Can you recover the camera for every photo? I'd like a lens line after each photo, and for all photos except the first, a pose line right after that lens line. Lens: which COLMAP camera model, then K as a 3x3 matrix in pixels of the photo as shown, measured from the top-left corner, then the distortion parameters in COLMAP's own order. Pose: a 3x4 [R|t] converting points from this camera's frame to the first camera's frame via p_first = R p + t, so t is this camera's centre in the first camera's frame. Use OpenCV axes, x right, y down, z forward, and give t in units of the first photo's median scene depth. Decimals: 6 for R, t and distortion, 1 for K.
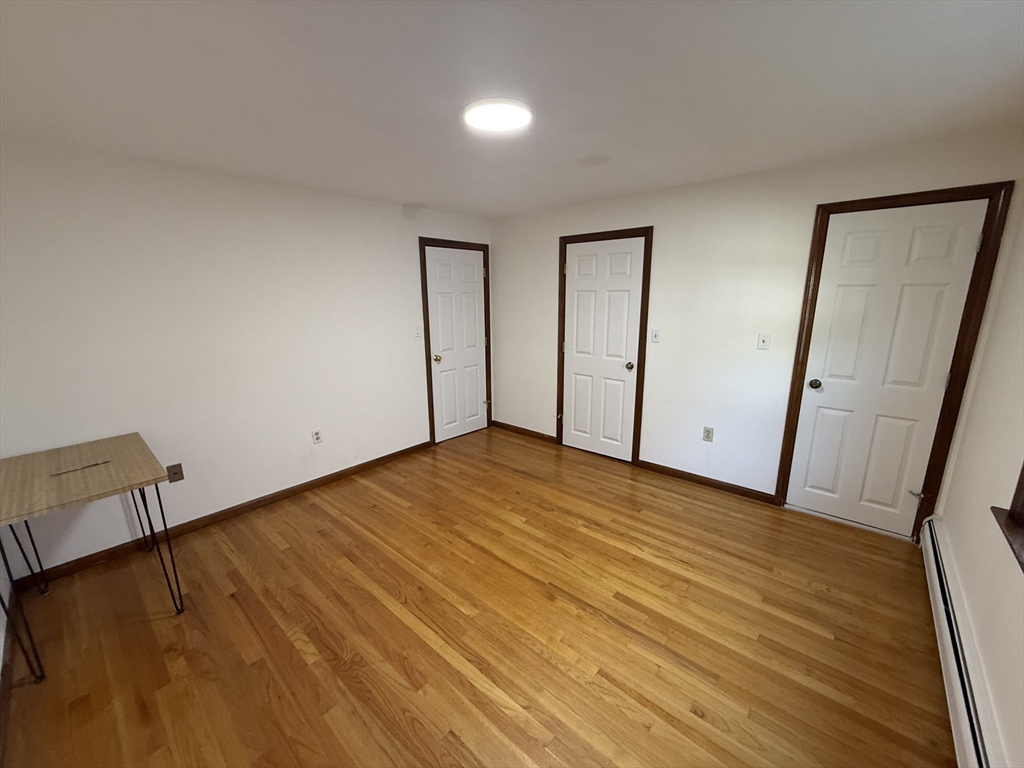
lens RADIAL K [[409.3, 0, 510.7], [0, 409.3, 385.5], [0, 0, 1]] dist [-0.000178, -0.000176]
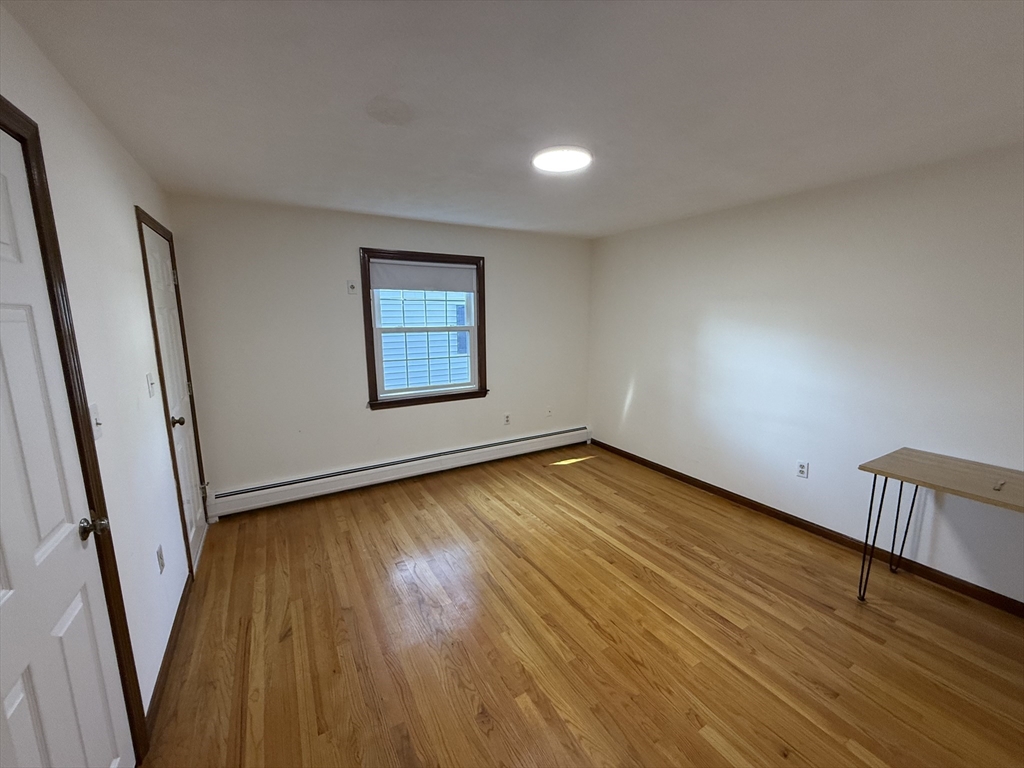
lens RADIAL K [[409.3, 0, 522.2], [0, 409.3, 384.2], [0, 0, 1]] dist [-0.000178, -0.000176]
pose [[-0.958603, -0.033073, 0.282820, -0.234130], [0.079606, 0.922500, 0.377700, -0.425842], [-0.273393, 0.384578, -0.881678, 1.920979]]
